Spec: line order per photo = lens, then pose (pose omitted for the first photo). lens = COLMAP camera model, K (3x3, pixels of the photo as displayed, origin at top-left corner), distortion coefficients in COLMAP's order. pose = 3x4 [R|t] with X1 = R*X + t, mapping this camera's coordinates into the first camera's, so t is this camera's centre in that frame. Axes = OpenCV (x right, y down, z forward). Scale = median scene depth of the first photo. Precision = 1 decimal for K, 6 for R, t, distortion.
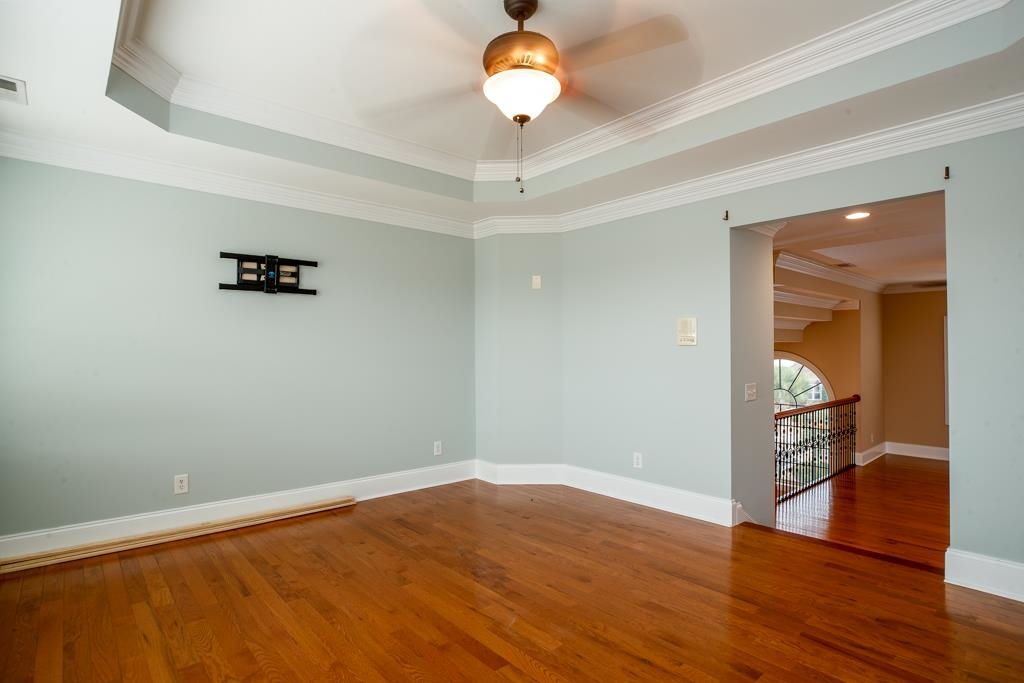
lens RADIAL K [[509.6, 0, 515.7], [0, 509.6, 351.2], [0, 0, 1]] dist [-0.022794, -0.000130]
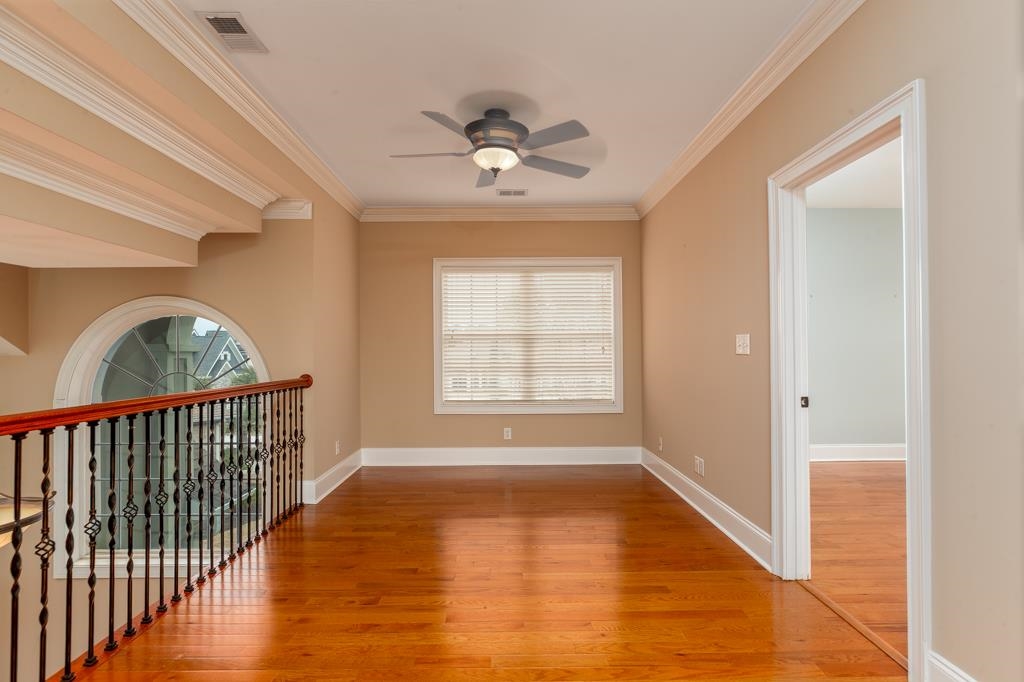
lens RADIAL K [[509.6, 0, 510.0], [0, 509.6, 340.9], [0, 0, 1]] dist [-0.022794, -0.000130]
pose [[0.658271, 0.012130, 0.752684, 0.402601], [-0.000663, 0.999879, -0.015534, 0.058319], [-0.752781, 0.009726, 0.658199, 0.467463]]
